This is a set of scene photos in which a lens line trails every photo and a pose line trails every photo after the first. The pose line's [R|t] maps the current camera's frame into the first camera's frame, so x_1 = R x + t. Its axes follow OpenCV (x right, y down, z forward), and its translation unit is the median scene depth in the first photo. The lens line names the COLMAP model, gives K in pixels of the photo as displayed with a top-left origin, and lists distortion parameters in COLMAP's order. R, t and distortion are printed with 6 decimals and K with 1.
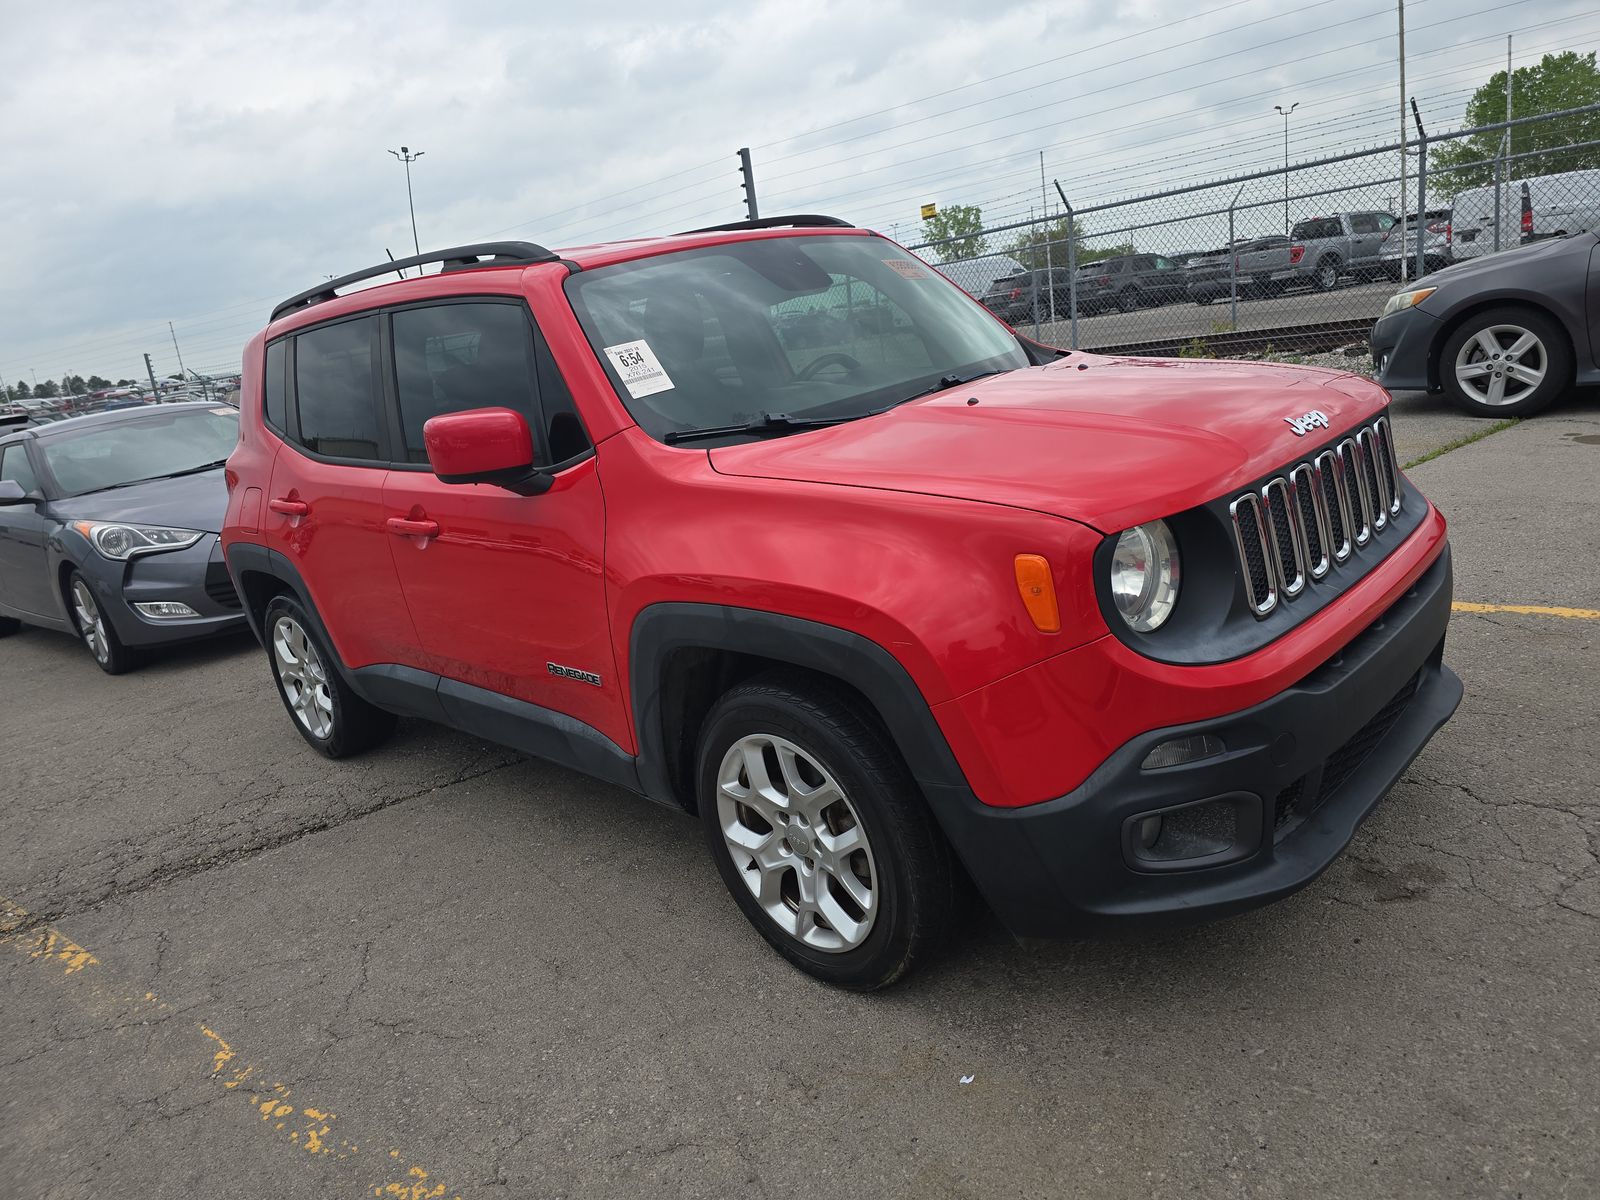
lens RADIAL K [[1042.2, 0, 806.9], [0, 1042.2, 593.4], [0, 0, 1]] dist [0.050271, -0.051608]
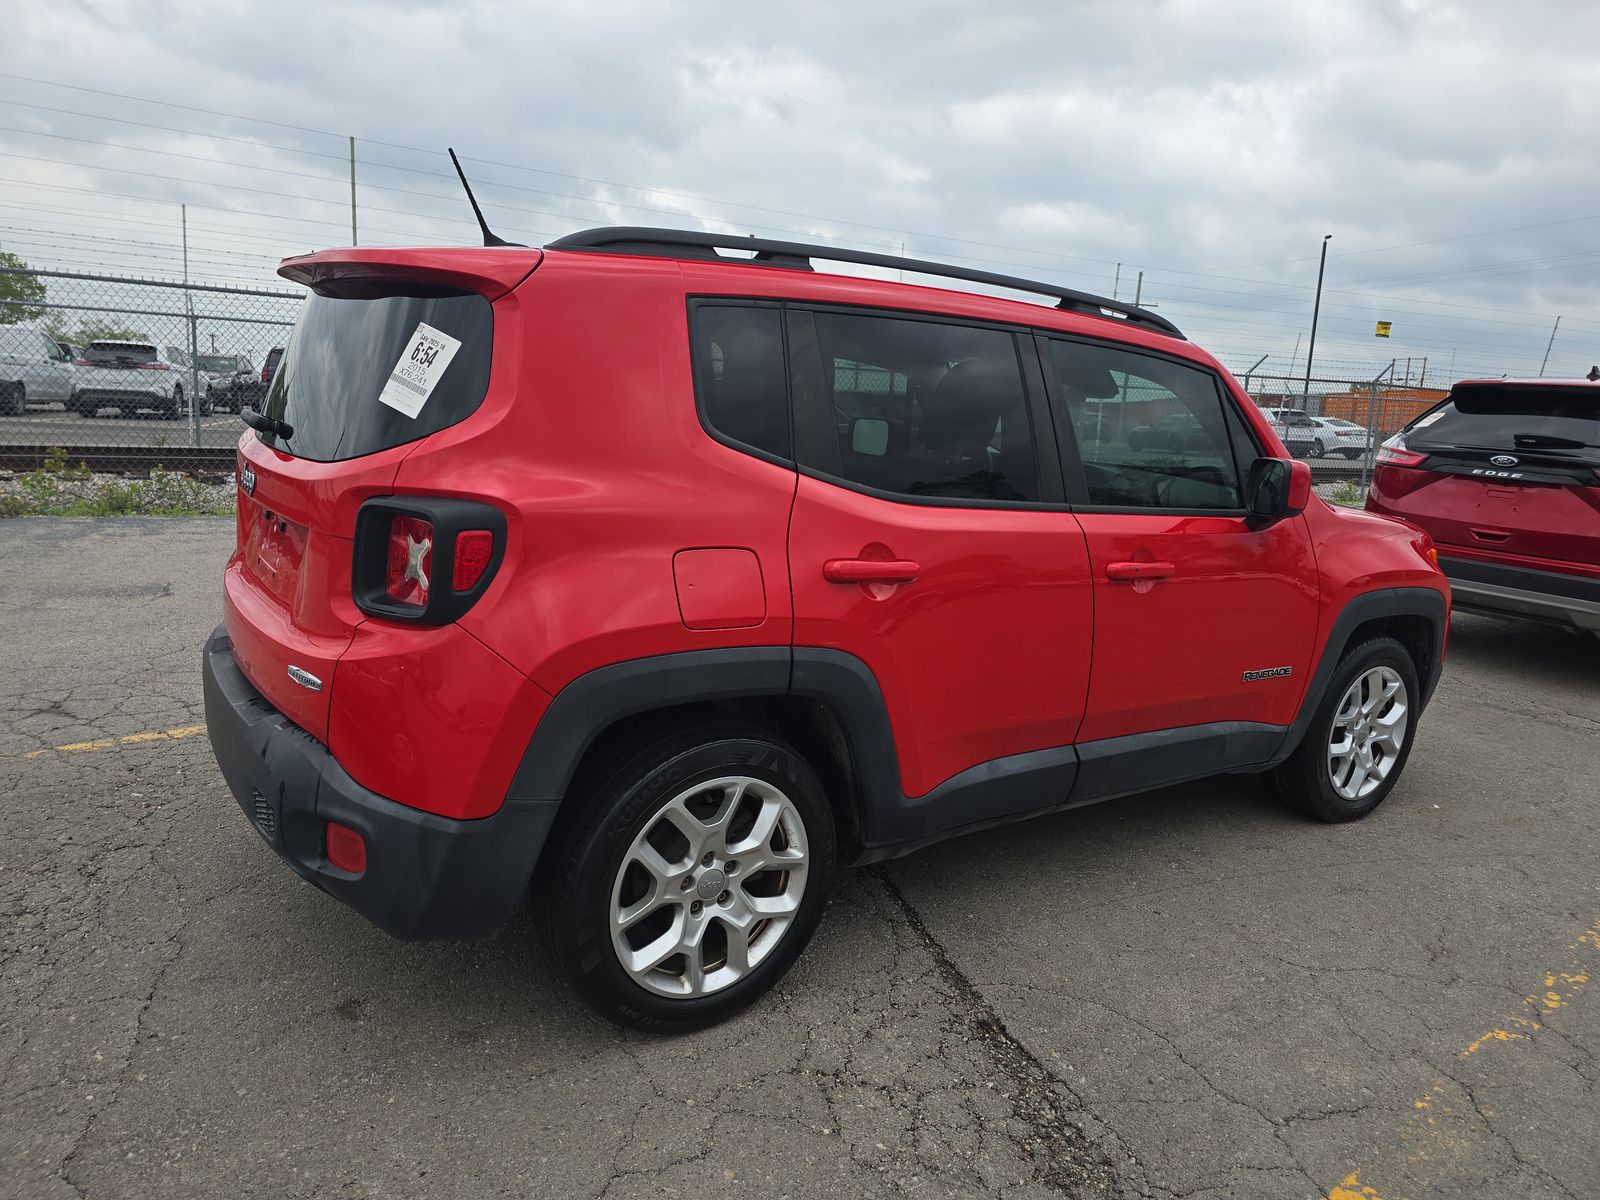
lens RADIAL K [[1042.2, 0, 806.9], [0, 1042.2, 593.4], [0, 0, 1]] dist [0.050271, -0.051608]
pose [[0.205418, -0.020627, 0.978457, -1.309108], [0.162556, 0.986609, -0.013328, -0.076088], [-0.965080, 0.161791, 0.206021, 1.049220]]
